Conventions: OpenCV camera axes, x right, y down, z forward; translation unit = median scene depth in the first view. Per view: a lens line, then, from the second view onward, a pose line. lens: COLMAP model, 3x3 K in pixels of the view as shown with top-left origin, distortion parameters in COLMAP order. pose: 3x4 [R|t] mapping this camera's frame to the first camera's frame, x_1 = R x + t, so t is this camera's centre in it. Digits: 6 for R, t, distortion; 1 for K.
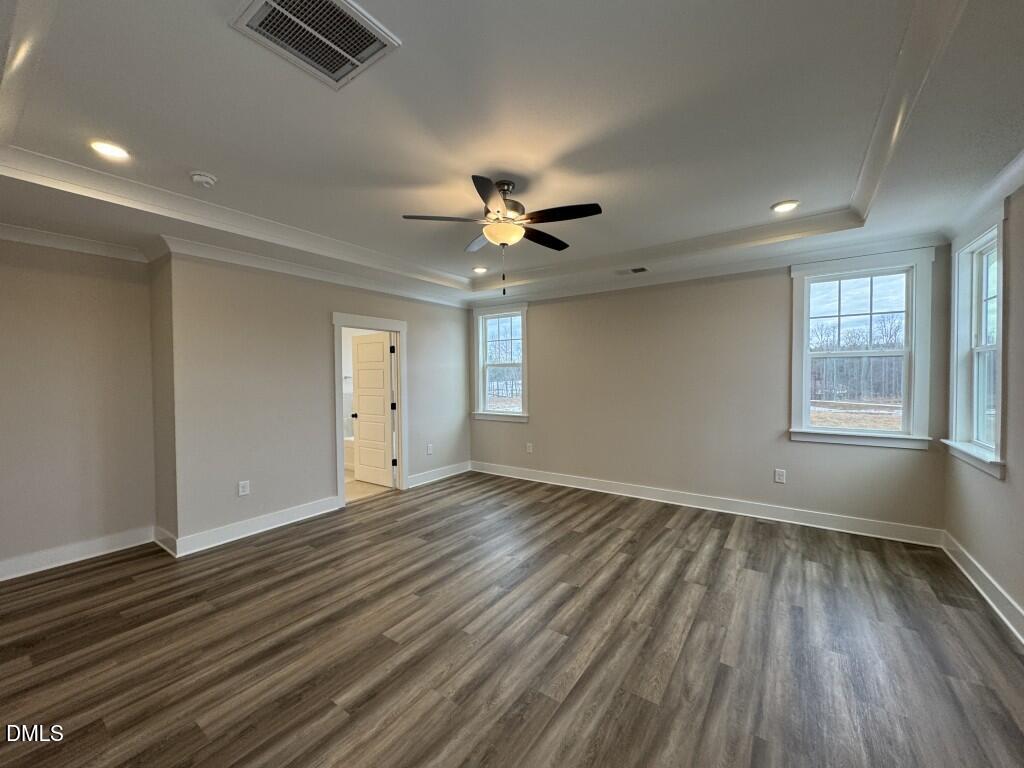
lens RADIAL K [[406.4, 0, 511.4], [0, 406.4, 385.1], [0, 0, 1]] dist [0.000186, 0.000221]
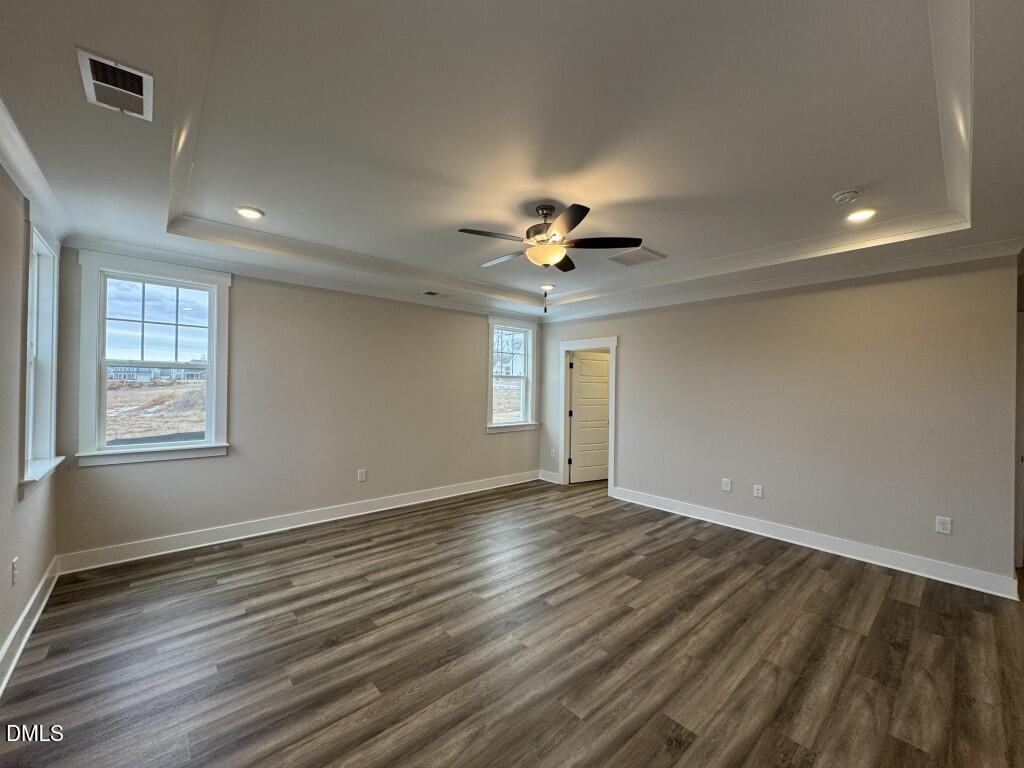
lens RADIAL K [[406.4, 0, 511.4], [0, 406.4, 385.1], [0, 0, 1]] dist [0.000186, 0.000221]
pose [[-0.972412, -0.003590, 0.233242, -0.163623], [0.000774, 0.999826, 0.018614, -0.050314], [-0.233268, 0.018281, -0.972241, 1.875807]]
